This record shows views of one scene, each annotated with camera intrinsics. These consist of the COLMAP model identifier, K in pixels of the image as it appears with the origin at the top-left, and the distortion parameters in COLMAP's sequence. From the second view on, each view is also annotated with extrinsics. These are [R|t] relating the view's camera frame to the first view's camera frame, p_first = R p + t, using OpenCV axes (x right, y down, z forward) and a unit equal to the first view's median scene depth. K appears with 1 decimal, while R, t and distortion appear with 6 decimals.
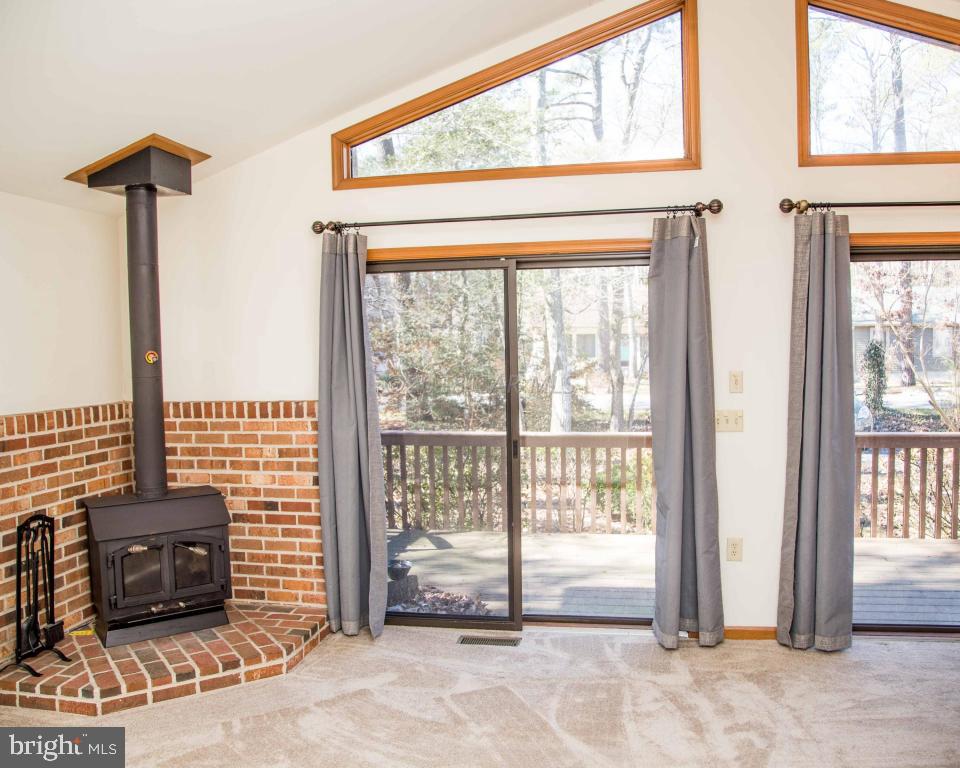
lens RADIAL K [[840.2, 0, 490.7], [0, 840.2, 405.4], [0, 0, 1]] dist [-0.050028, -0.003490]
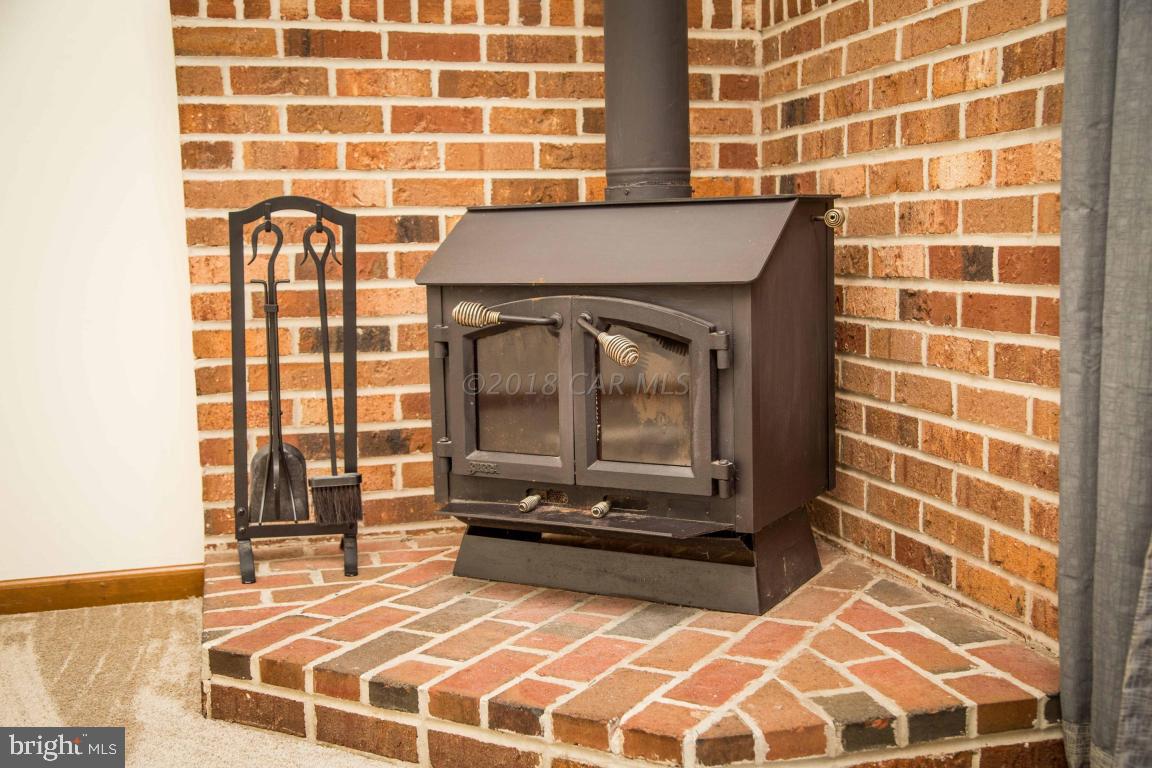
lens RADIAL K [[1282.6, 0, 590.5], [0, 1282.6, 408.4], [0, 0, 1]] dist [0.032154, 0.000000]
pose [[0.442711, 0.121053, -0.888456, 0.079344], [-0.057673, 0.992638, 0.106510, 0.140641], [0.894808, 0.004087, 0.446433, 0.745090]]
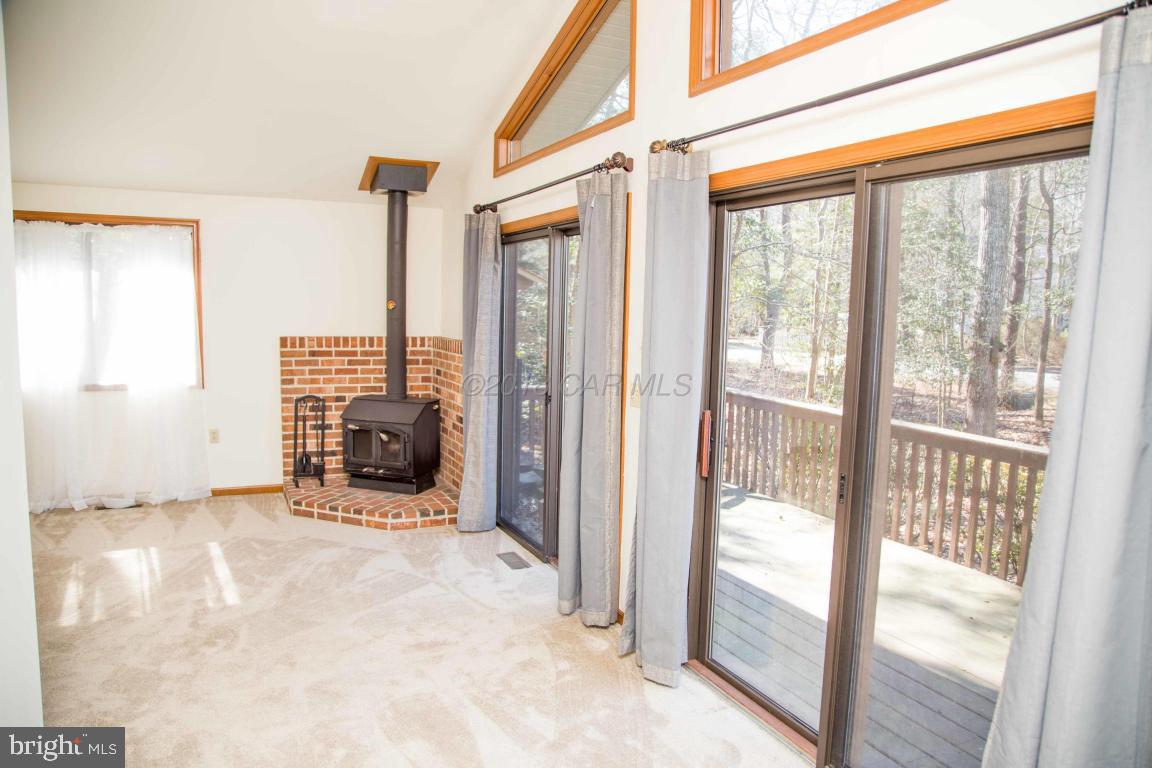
lens RADIAL K [[805.8, 0, 573.3], [0, 805.8, 389.5], [0, 0, 1]] dist [-0.064158, 0.002317]
pose [[0.572257, 0.117402, -0.811627, 0.954964], [-0.094654, 0.992541, 0.076834, -0.048743], [0.814594, 0.032855, 0.579101, 0.429151]]
